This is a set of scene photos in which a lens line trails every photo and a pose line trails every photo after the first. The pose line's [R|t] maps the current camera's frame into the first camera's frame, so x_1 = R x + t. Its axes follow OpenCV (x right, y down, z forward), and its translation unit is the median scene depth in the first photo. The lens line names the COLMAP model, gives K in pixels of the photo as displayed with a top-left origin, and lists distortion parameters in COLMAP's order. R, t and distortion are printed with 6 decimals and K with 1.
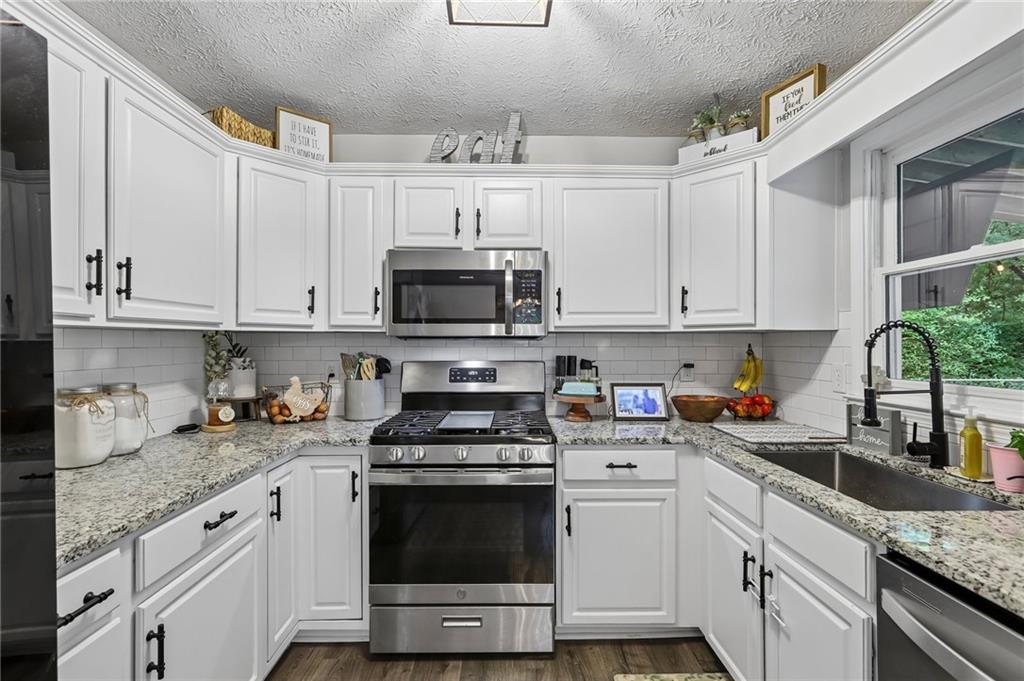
lens RADIAL K [[480.6, 0, 515.6], [0, 480.6, 342.9], [0, 0, 1]] dist [-0.001645, 0.000699]
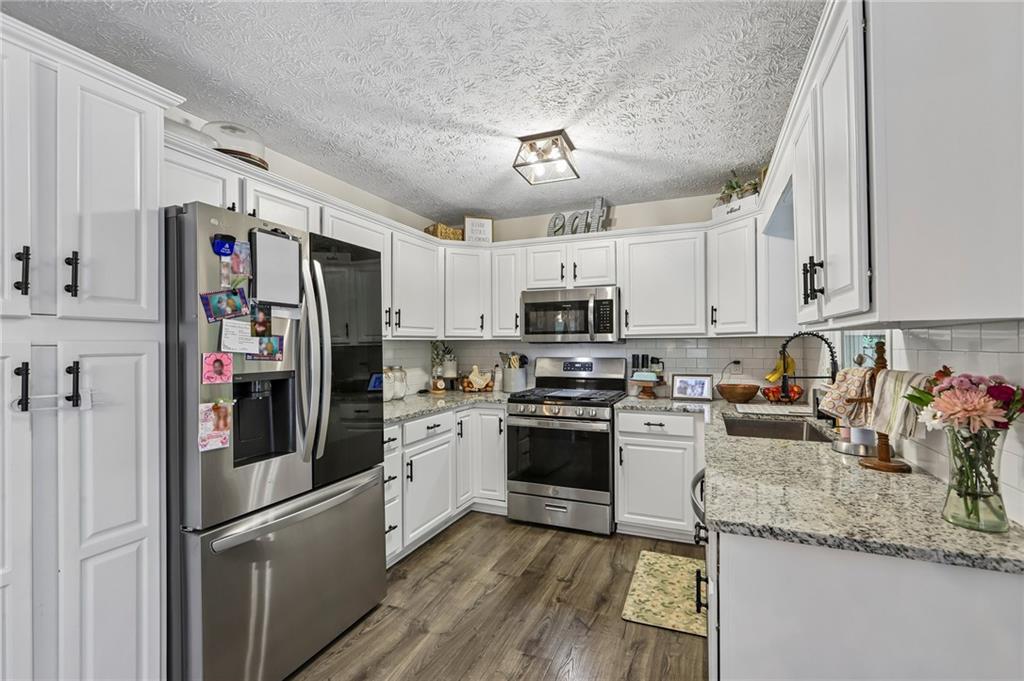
lens RADIAL K [[455.3, 0, 517.9], [0, 455.3, 342.1], [0, 0, 1]] dist [0.000196, 0.000022]
pose [[0.916890, -0.006810, -0.399082, 0.363355], [0.004509, 0.999967, -0.006705, -0.003422], [0.399115, 0.004348, 0.916891, -0.481507]]
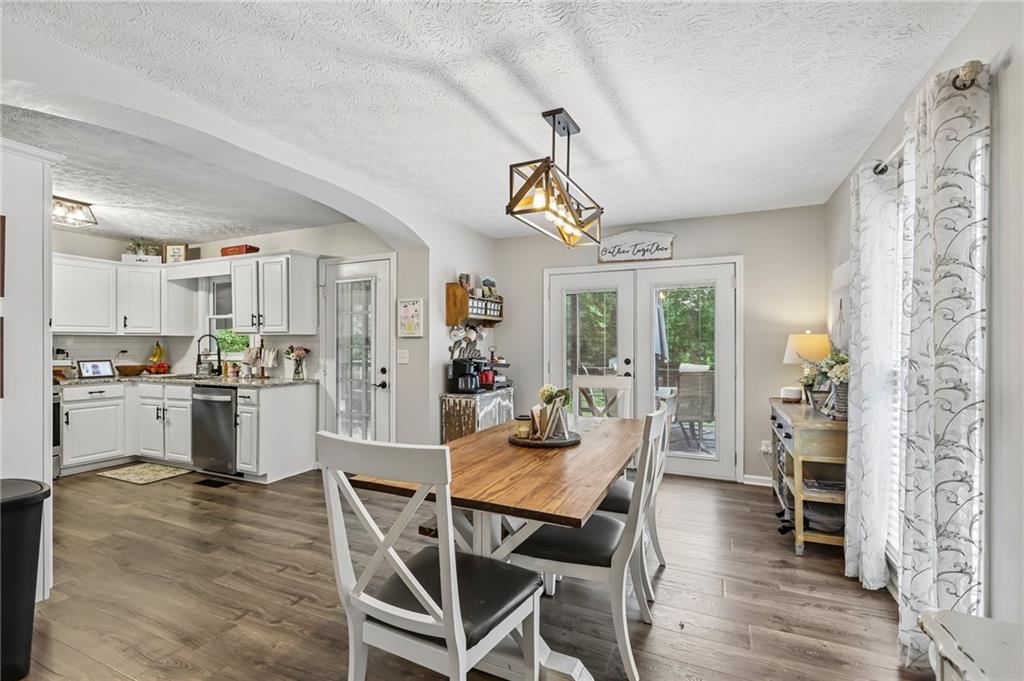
lens RADIAL K [[455.3, 0, 517.9], [0, 455.3, 342.1], [0, 0, 1]] dist [0.000196, 0.000022]
pose [[0.421898, 0.000167, 0.906643, -0.843579], [-0.000312, 1.000000, -0.000039, 0.007502], [-0.906643, -0.000267, 0.421899, -1.644759]]
